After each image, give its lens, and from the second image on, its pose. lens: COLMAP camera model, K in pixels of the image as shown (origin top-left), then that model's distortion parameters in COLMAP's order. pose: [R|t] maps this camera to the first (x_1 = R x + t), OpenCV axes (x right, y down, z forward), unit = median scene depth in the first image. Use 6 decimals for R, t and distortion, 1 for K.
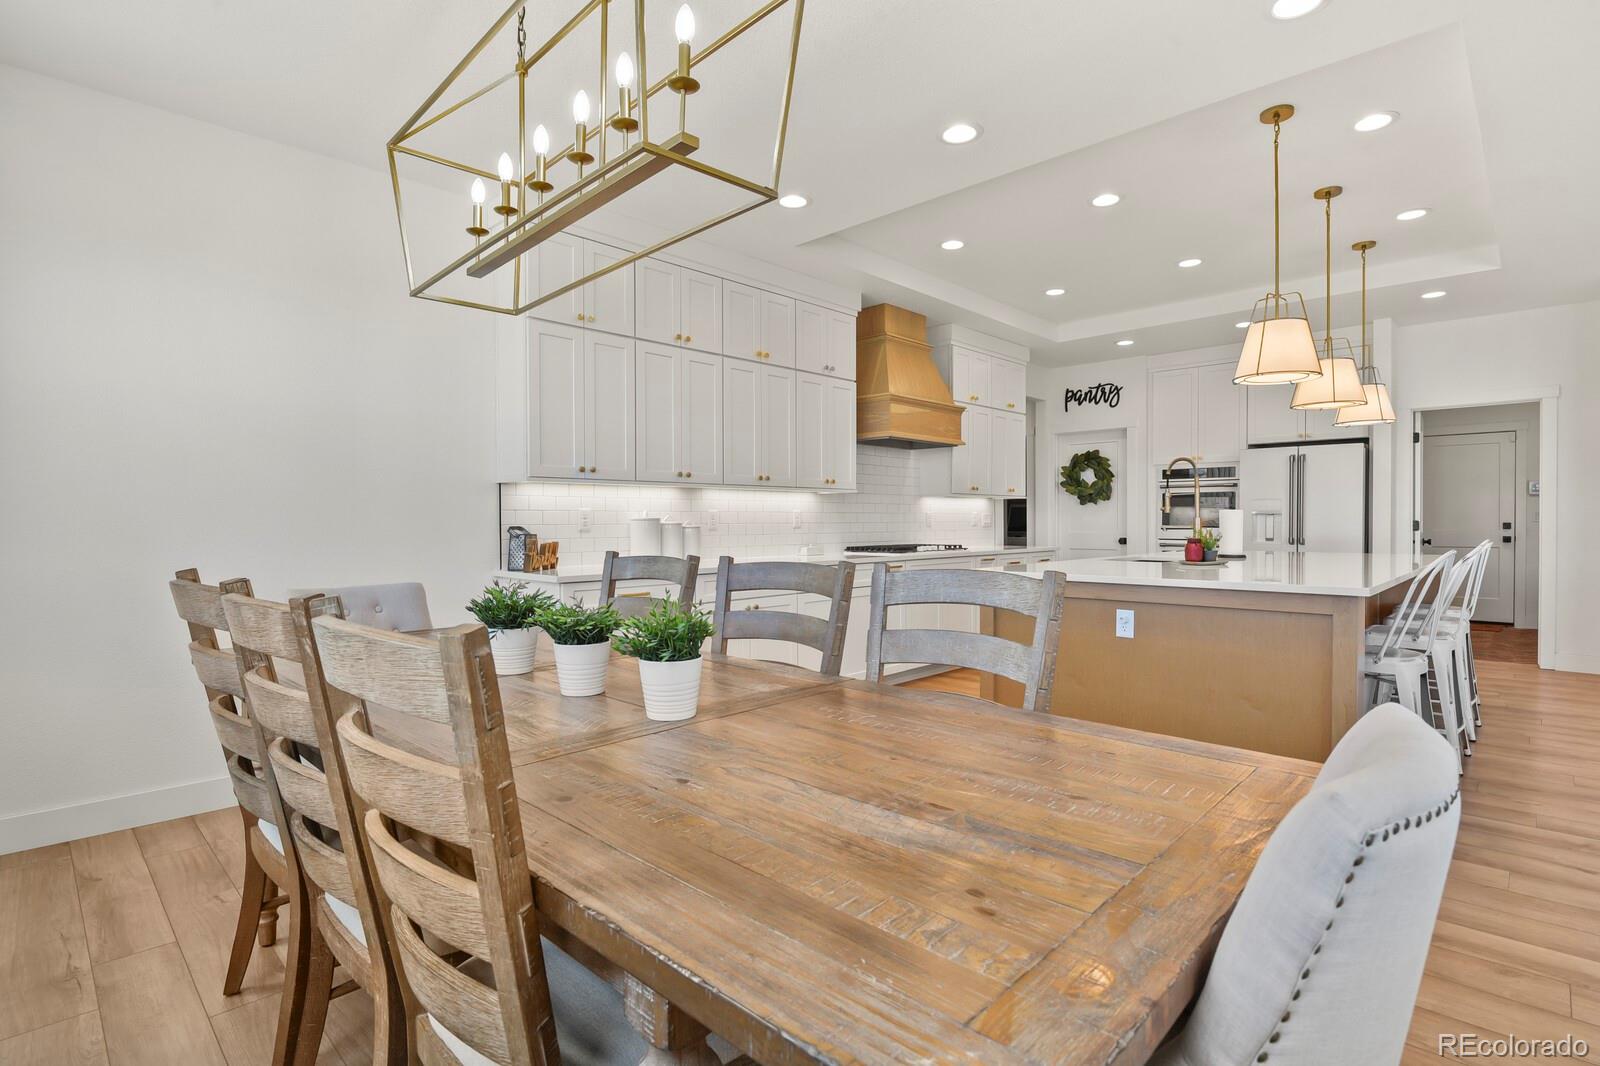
lens RADIAL K [[776.4, 0, 803.7], [0, 776.4, 527.9], [0, 0, 1]] dist [-0.016044, 0.000056]
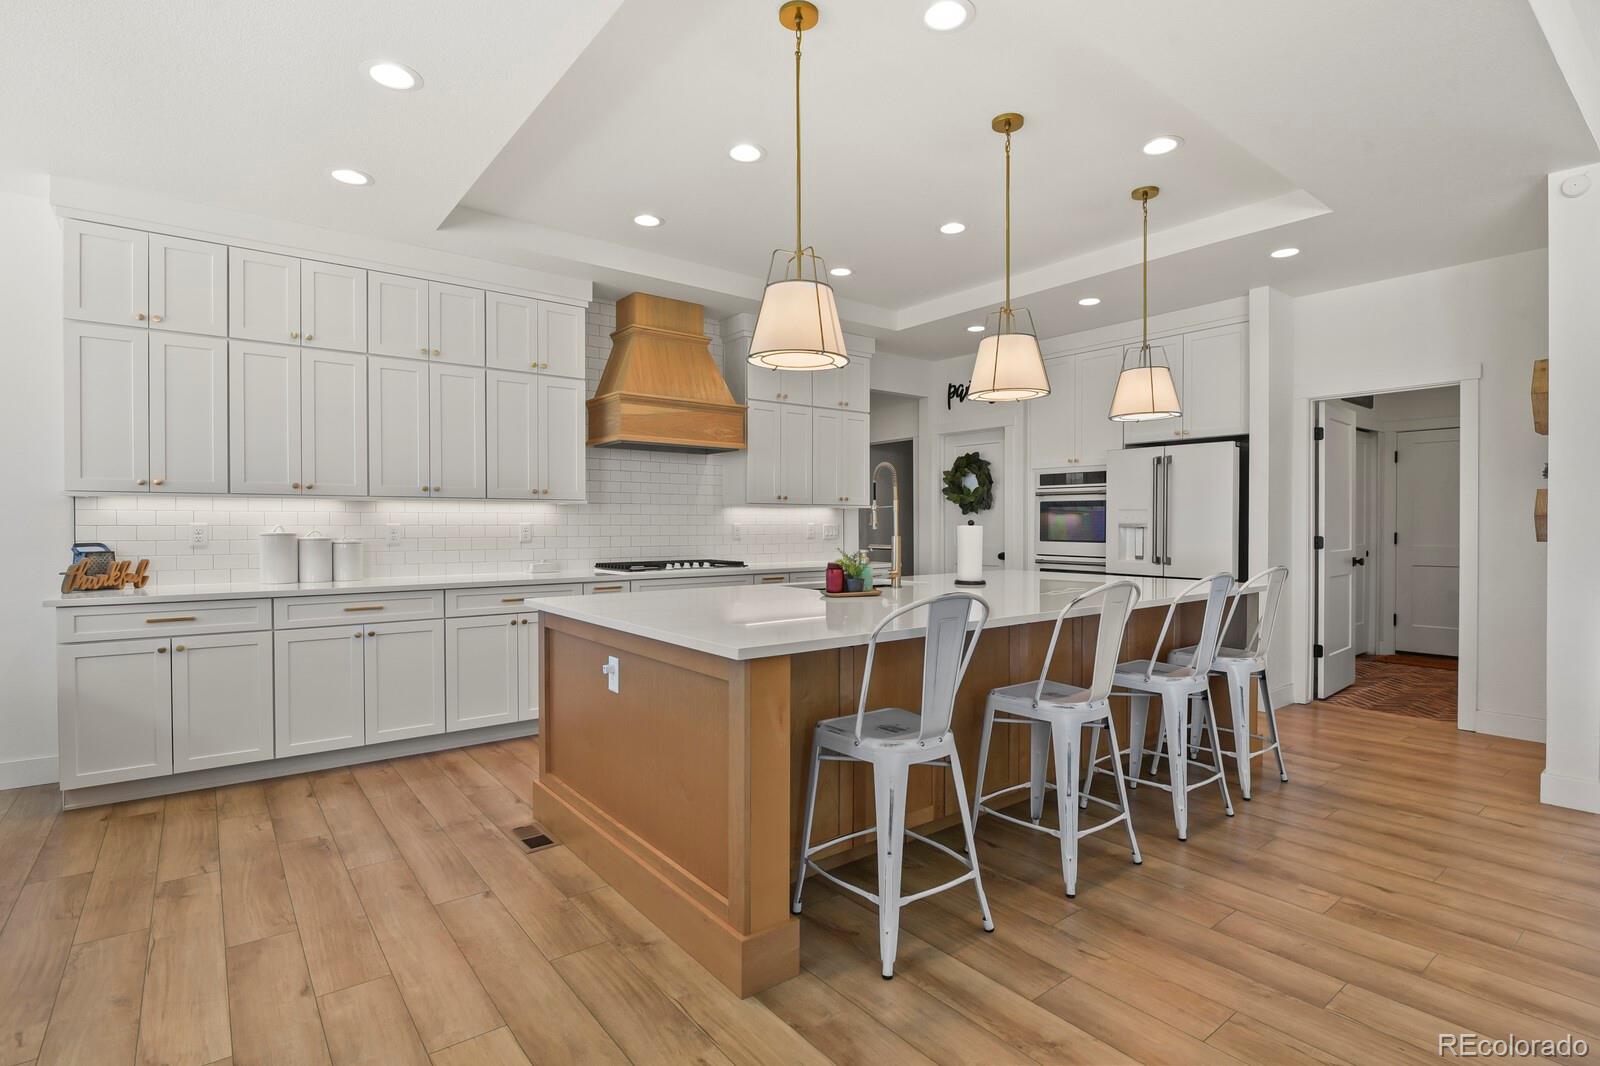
lens RADIAL K [[776.4, 0, 803.7], [0, 776.4, 527.9], [0, 0, 1]] dist [-0.016044, 0.000056]
pose [[0.990536, 0.003924, -0.137200, 0.372325], [-0.004493, 0.999983, -0.003838, -0.012625], [0.137182, 0.004418, 0.990536, 0.123025]]
